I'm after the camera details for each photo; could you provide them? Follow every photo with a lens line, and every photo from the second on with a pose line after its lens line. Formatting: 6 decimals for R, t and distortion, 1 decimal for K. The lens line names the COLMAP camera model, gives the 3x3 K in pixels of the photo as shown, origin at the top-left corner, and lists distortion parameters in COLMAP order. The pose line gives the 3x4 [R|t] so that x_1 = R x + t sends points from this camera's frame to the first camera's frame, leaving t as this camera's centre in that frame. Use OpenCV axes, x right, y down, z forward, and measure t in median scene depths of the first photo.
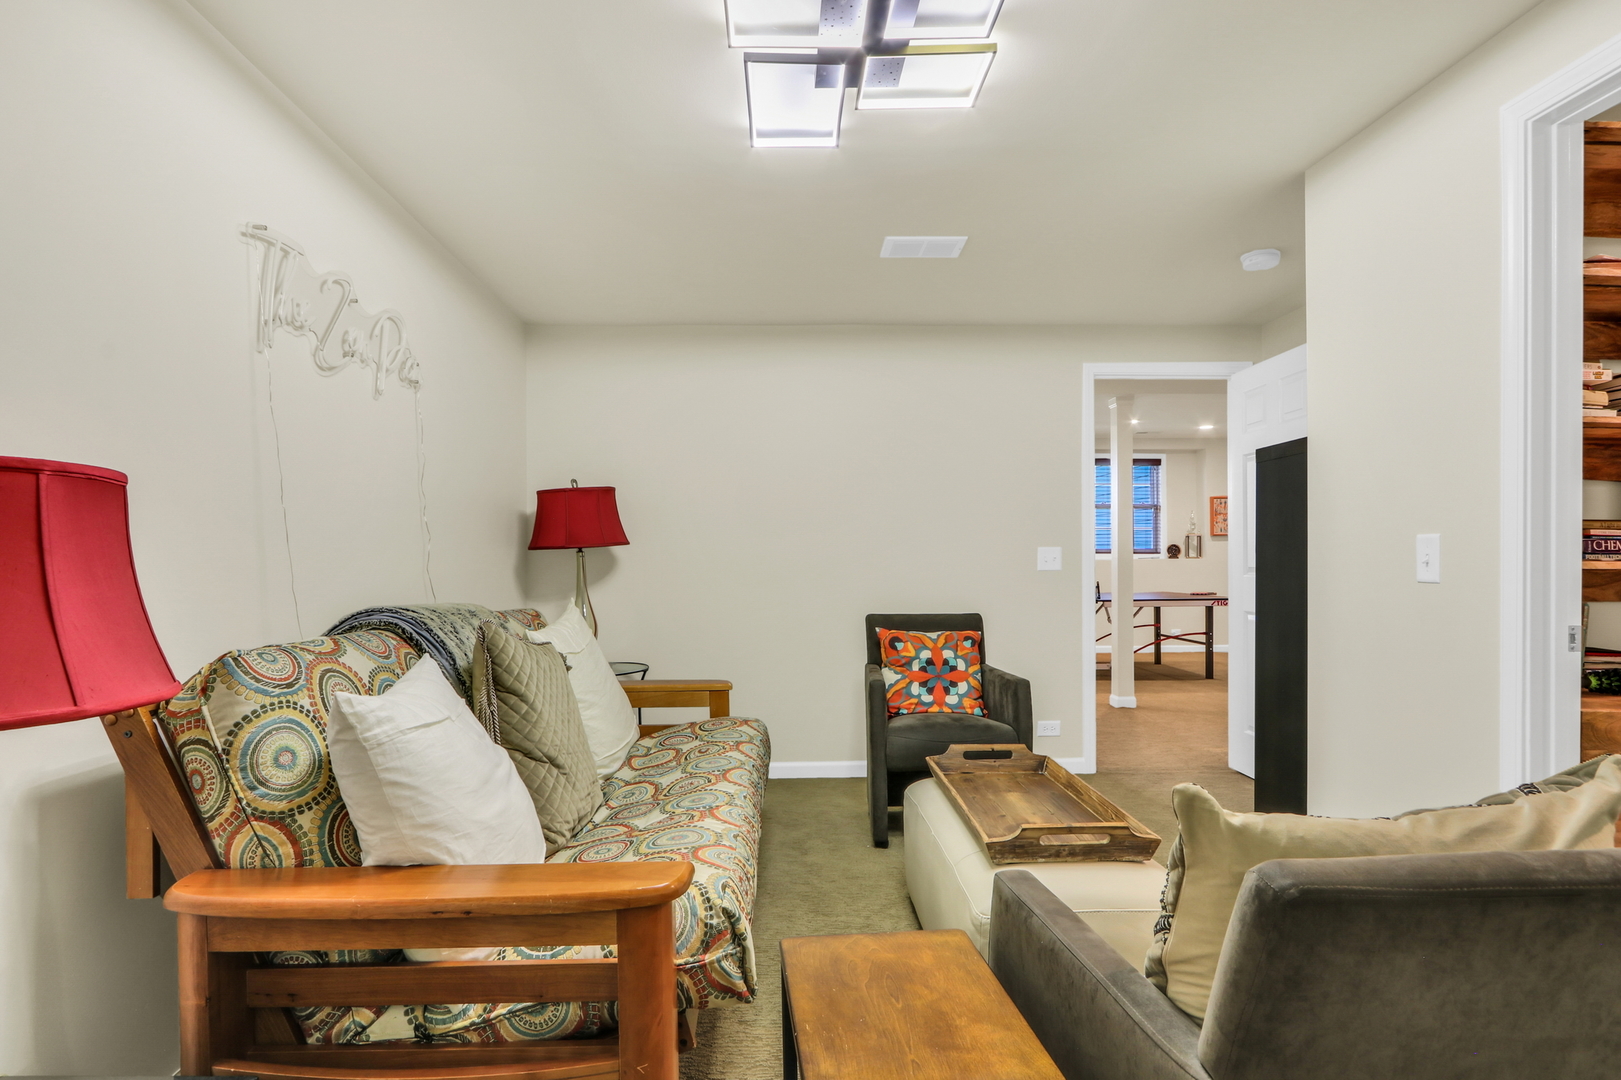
lens RADIAL K [[964.0, 0, 810.5], [0, 964.0, 540.0], [0, 0, 1]] dist [0.001744, 0.000127]
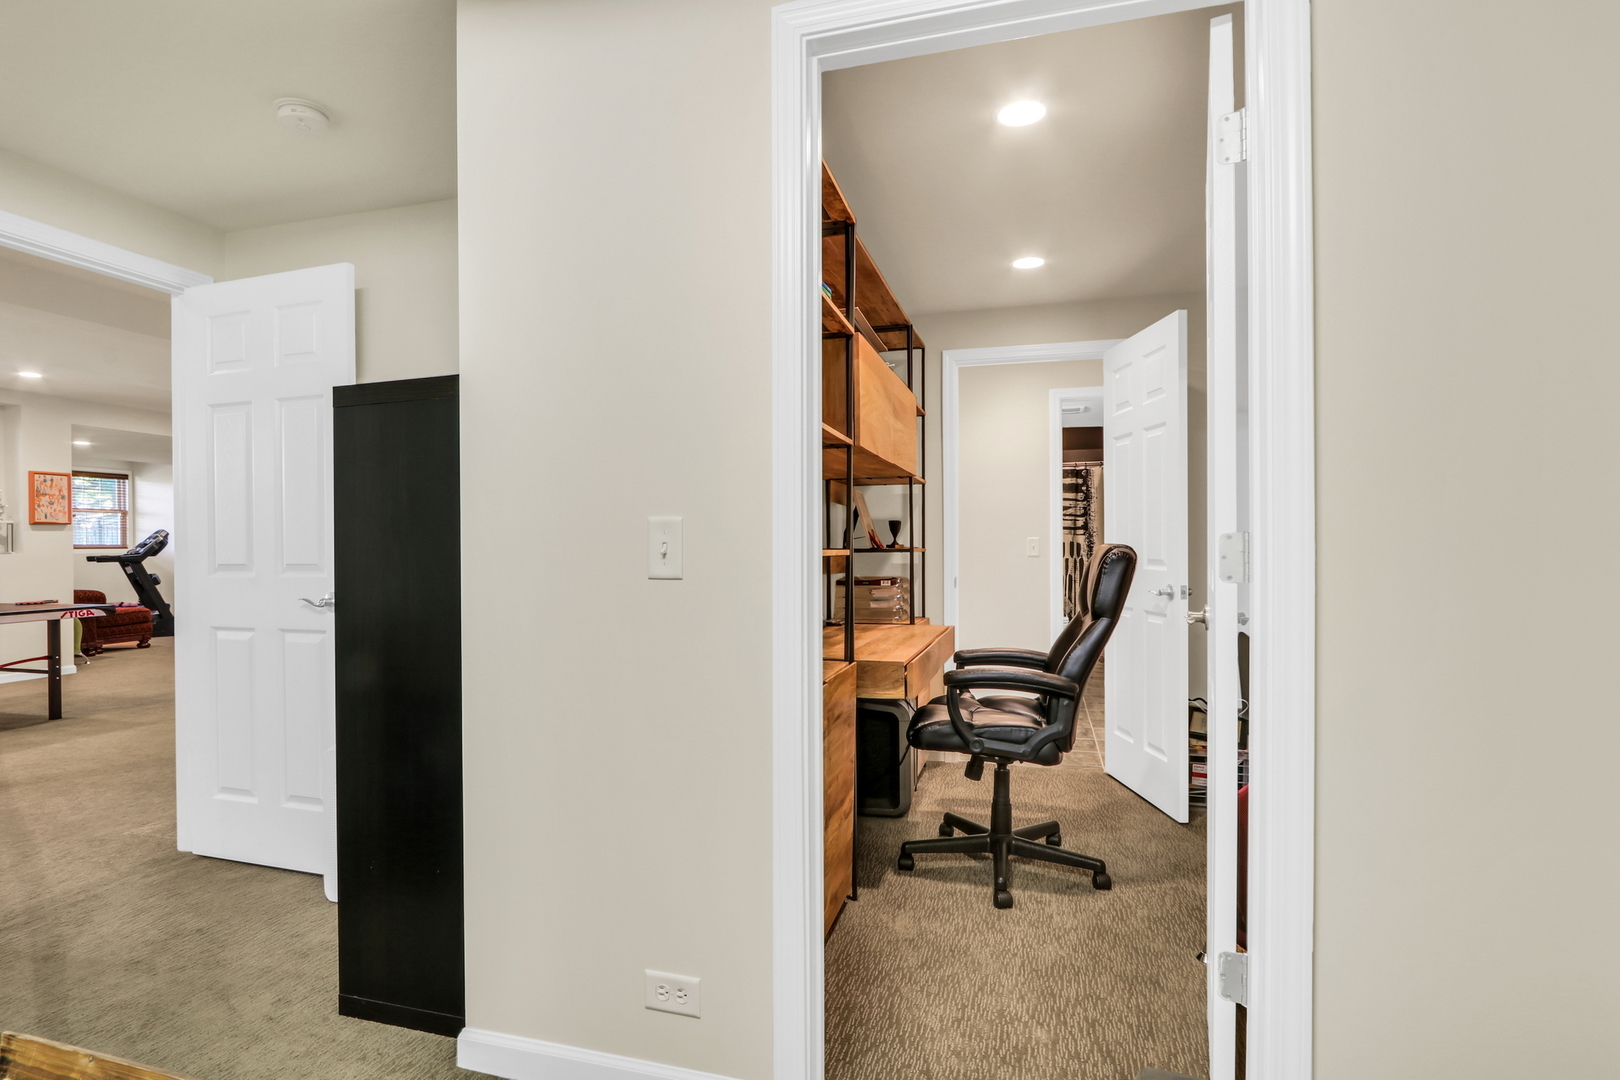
lens RADIAL K [[816.7, 0, 780.5], [0, 816.7, 545.4], [0, 0, 1]] dist [-0.001557, -0.000386]
pose [[0.332833, -0.014863, 0.942869, 0.017048], [0.000535, 0.999879, 0.015572, 0.003496], [-0.942986, -0.004678, 0.332801, 0.289201]]
